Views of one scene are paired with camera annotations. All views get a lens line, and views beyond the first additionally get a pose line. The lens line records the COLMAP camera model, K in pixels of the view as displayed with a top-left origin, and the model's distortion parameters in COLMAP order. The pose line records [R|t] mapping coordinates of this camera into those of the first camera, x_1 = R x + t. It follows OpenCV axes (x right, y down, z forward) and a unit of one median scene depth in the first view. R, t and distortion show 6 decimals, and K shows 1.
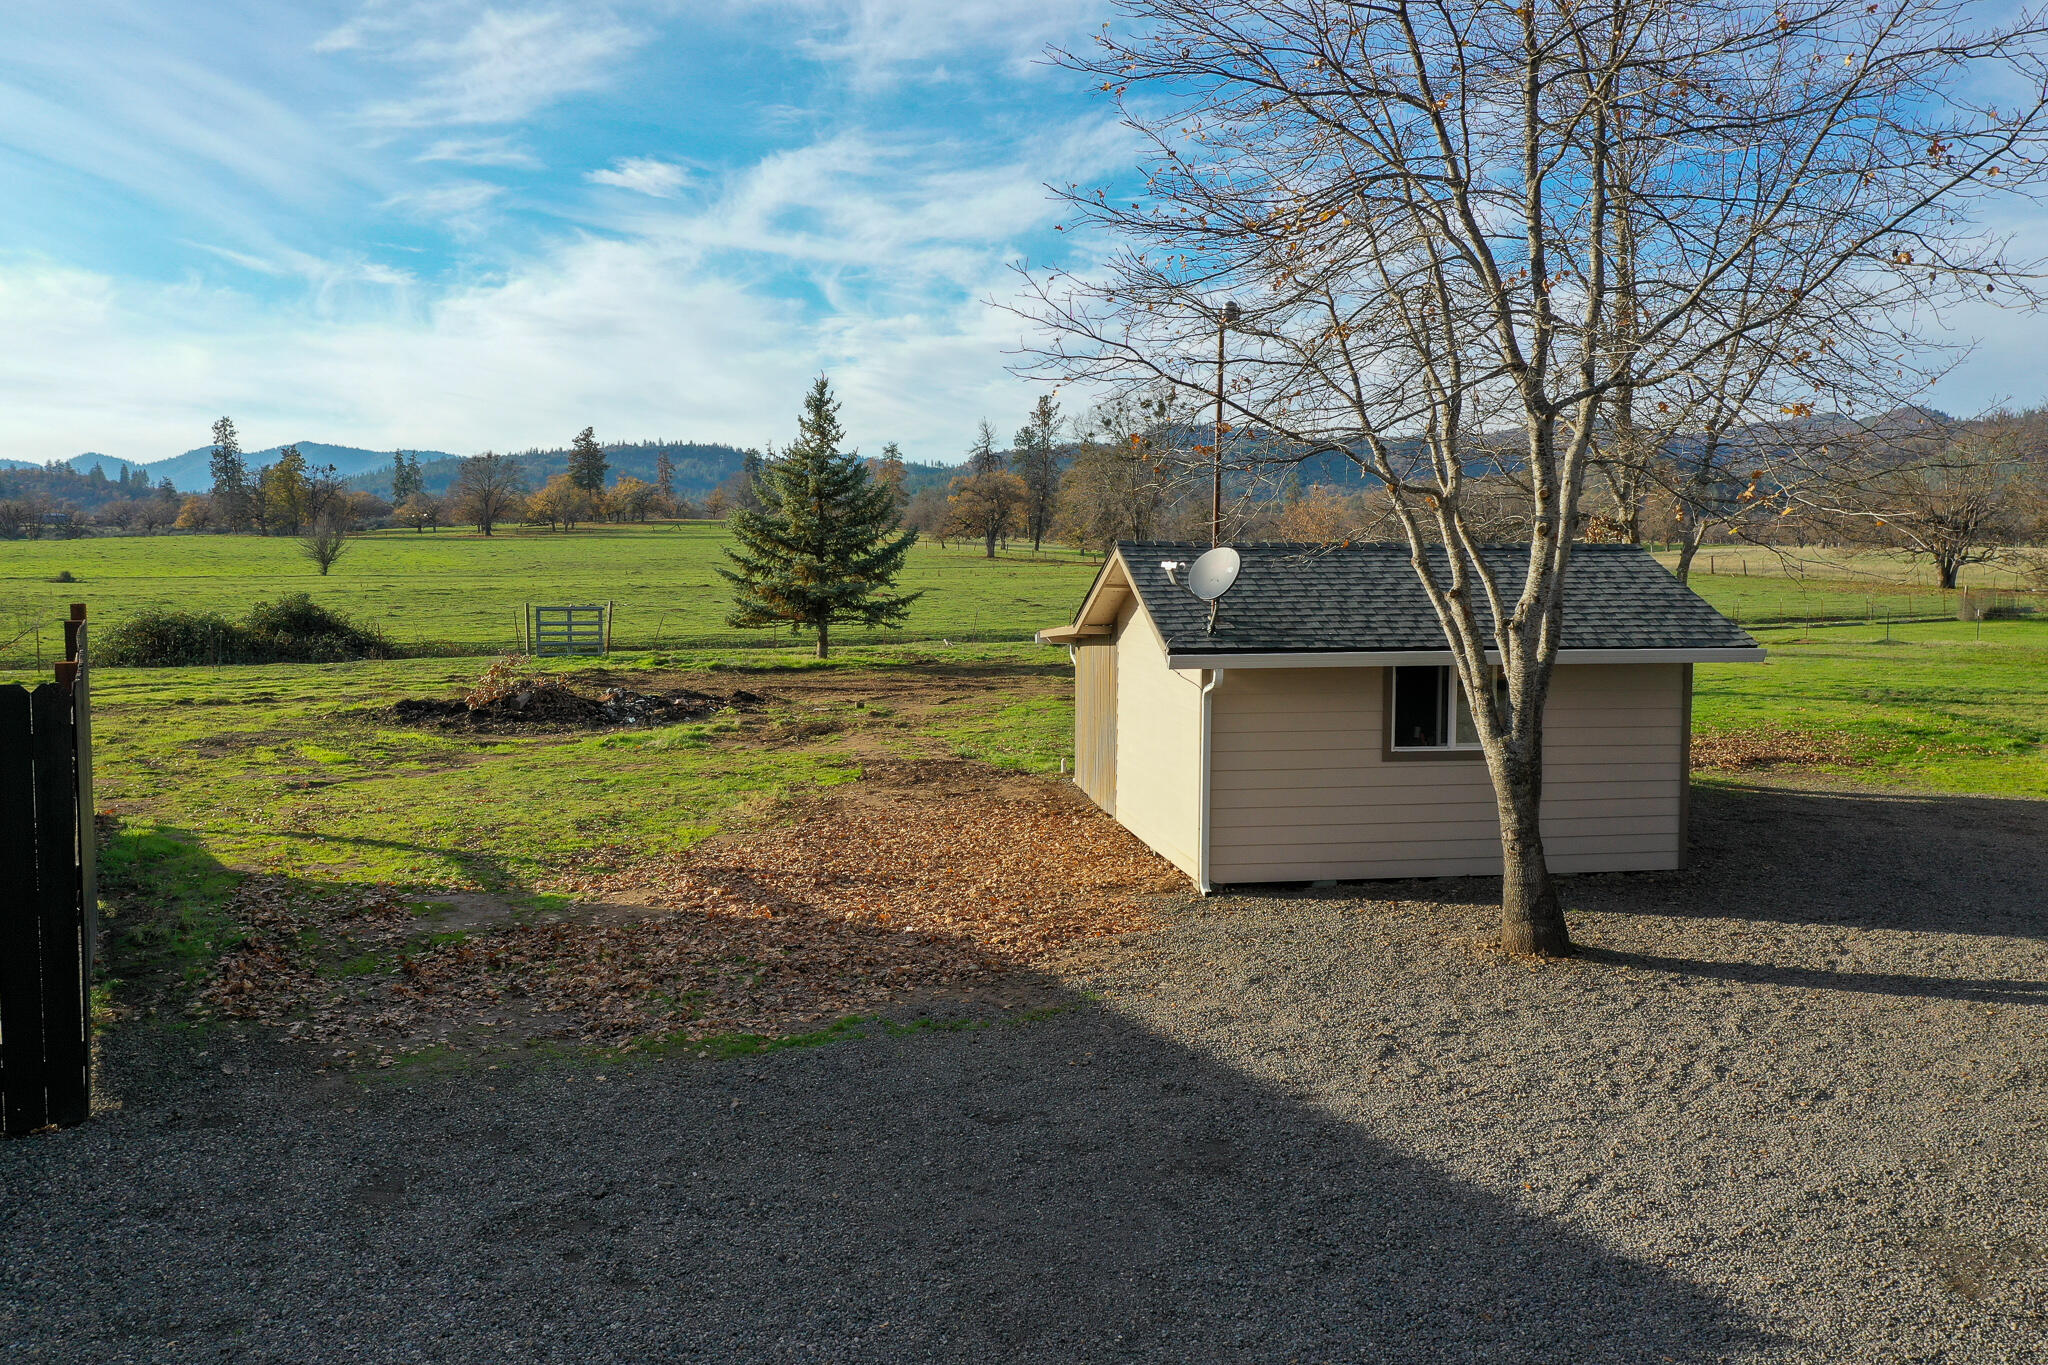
lens RADIAL K [[1611.2, 0, 1021.0], [0, 1611.2, 667.0], [0, 0, 1]] dist [0.009274, -0.007208]
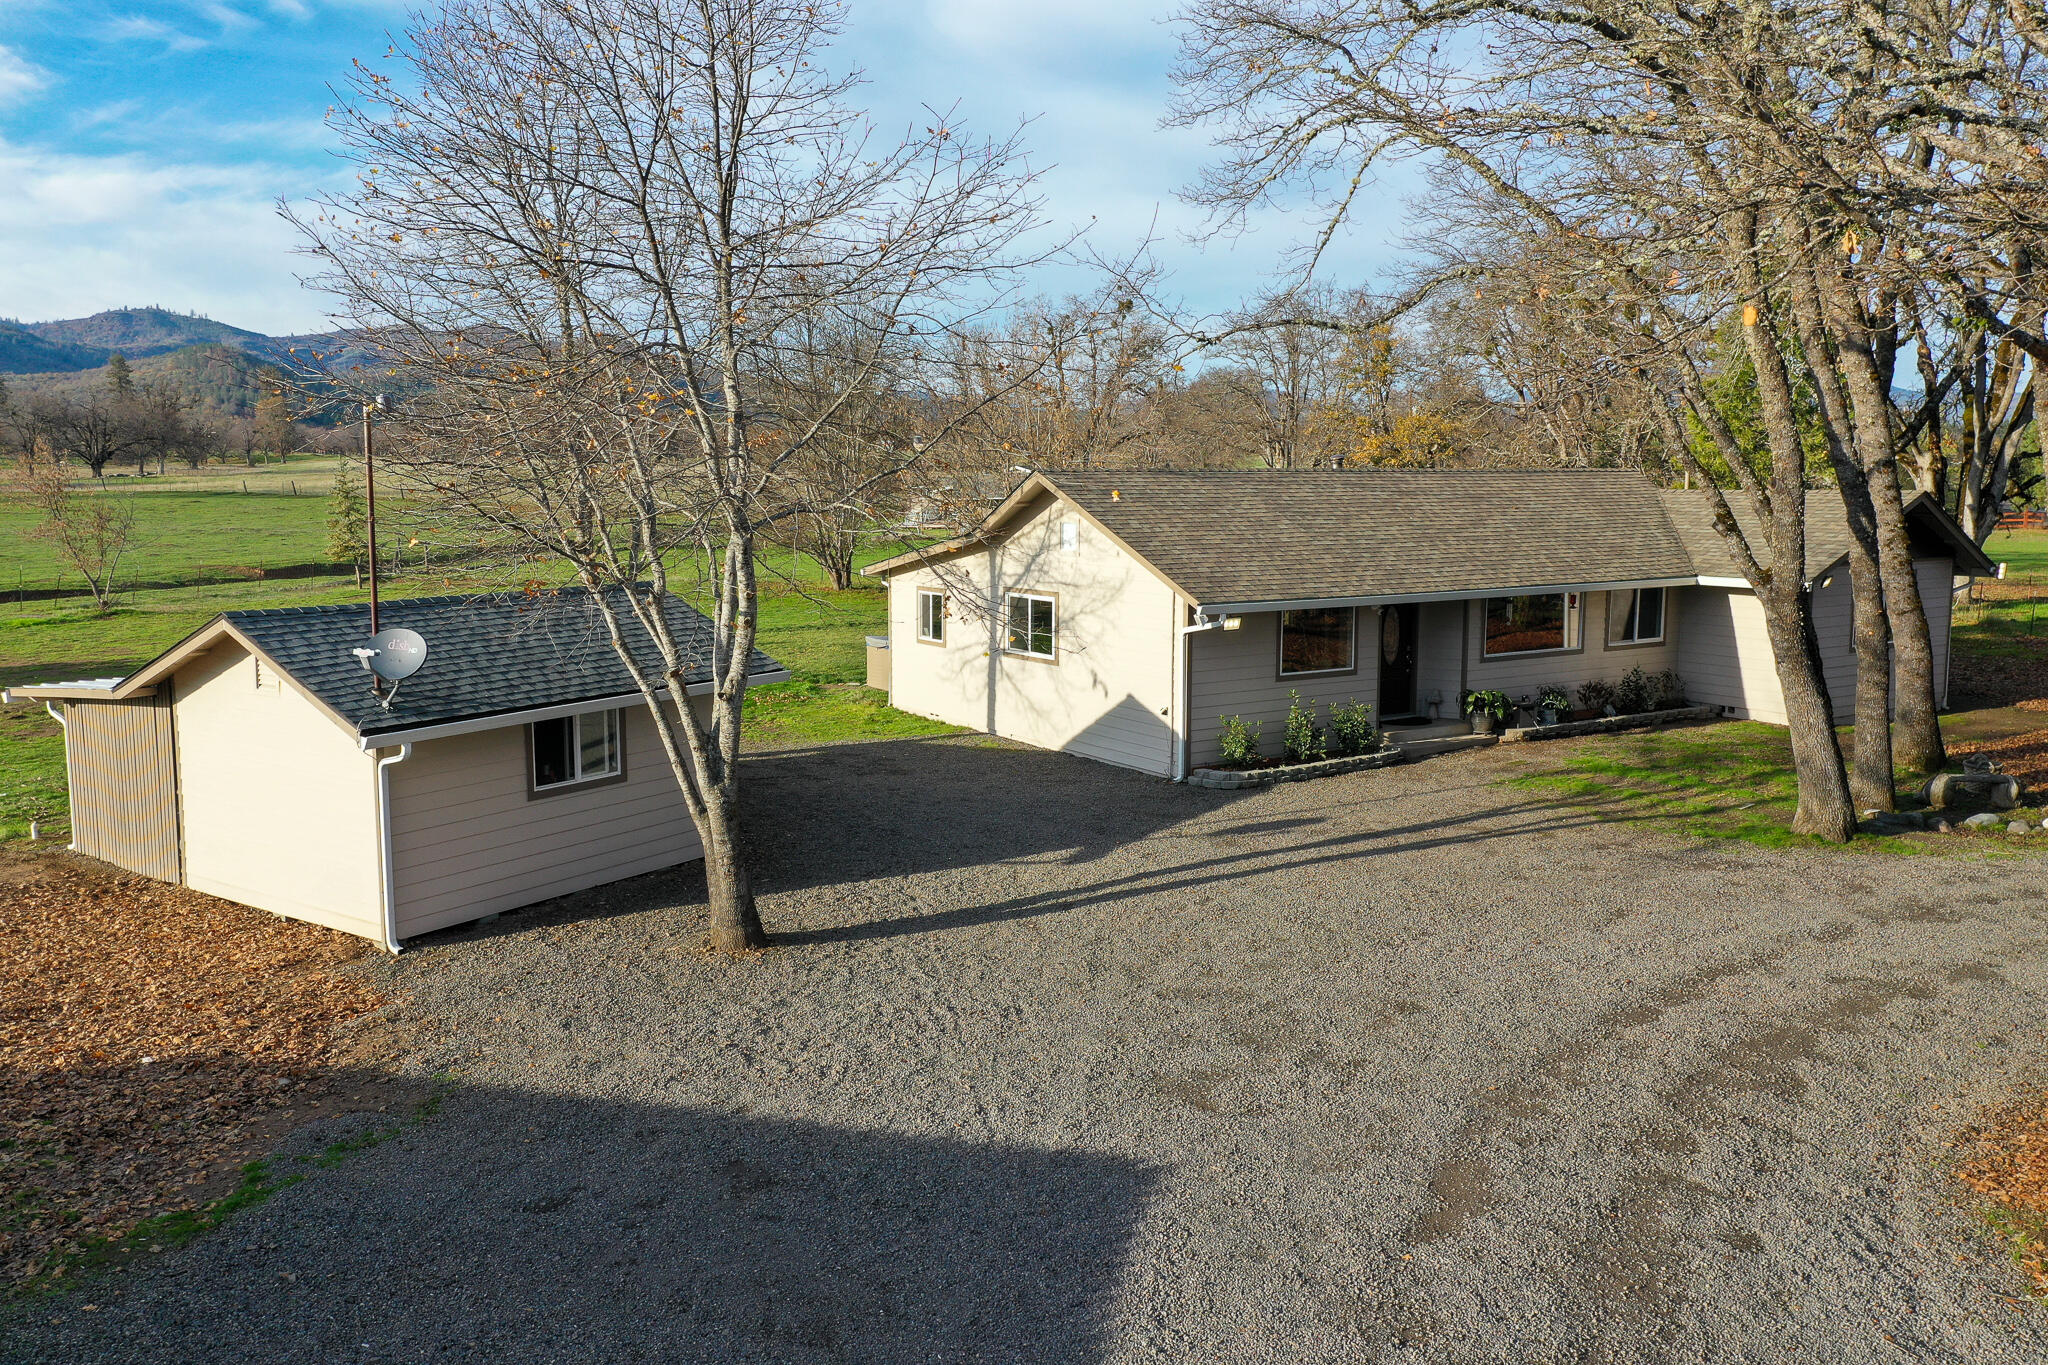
lens RADIAL K [[1611.2, 0, 1021.0], [0, 1611.2, 667.0], [0, 0, 1]] dist [0.009274, -0.007208]
pose [[0.684537, -0.091825, 0.723172, -0.443469], [0.048942, 0.995586, 0.080087, -0.138675], [-0.727334, -0.019429, 0.686009, -0.030787]]
